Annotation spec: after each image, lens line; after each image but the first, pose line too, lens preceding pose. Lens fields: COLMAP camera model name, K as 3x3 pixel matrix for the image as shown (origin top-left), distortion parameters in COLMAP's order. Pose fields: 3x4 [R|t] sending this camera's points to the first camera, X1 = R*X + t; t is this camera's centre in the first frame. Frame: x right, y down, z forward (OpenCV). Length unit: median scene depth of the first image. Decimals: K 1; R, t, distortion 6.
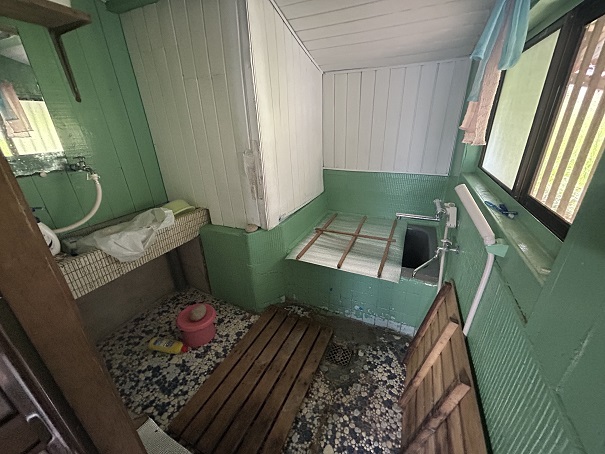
lens RADIAL K [[244.6, 0, 304.0], [0, 244.6, 228.1], [0, 0, 1]] dist [0.001128, -0.000496]
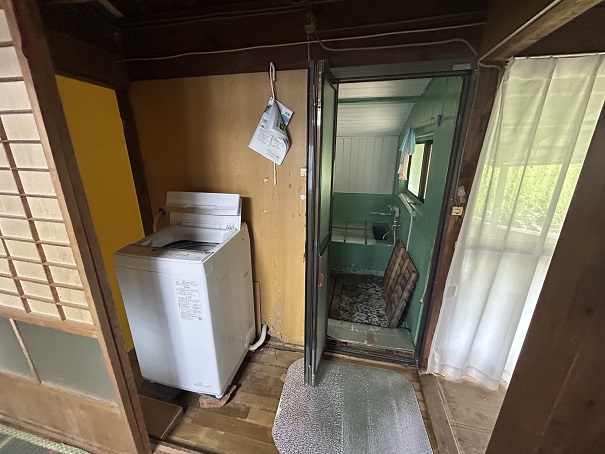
lens RADIAL K [[244.6, 0, 301.2], [0, 244.6, 226.7], [0, 0, 1]] dist [0.001128, -0.000496]
pose [[0.980314, -0.030812, 0.195026, -0.573808], [0.051714, 0.993335, -0.103013, 0.232438], [-0.190552, 0.111070, 0.975373, -0.820869]]
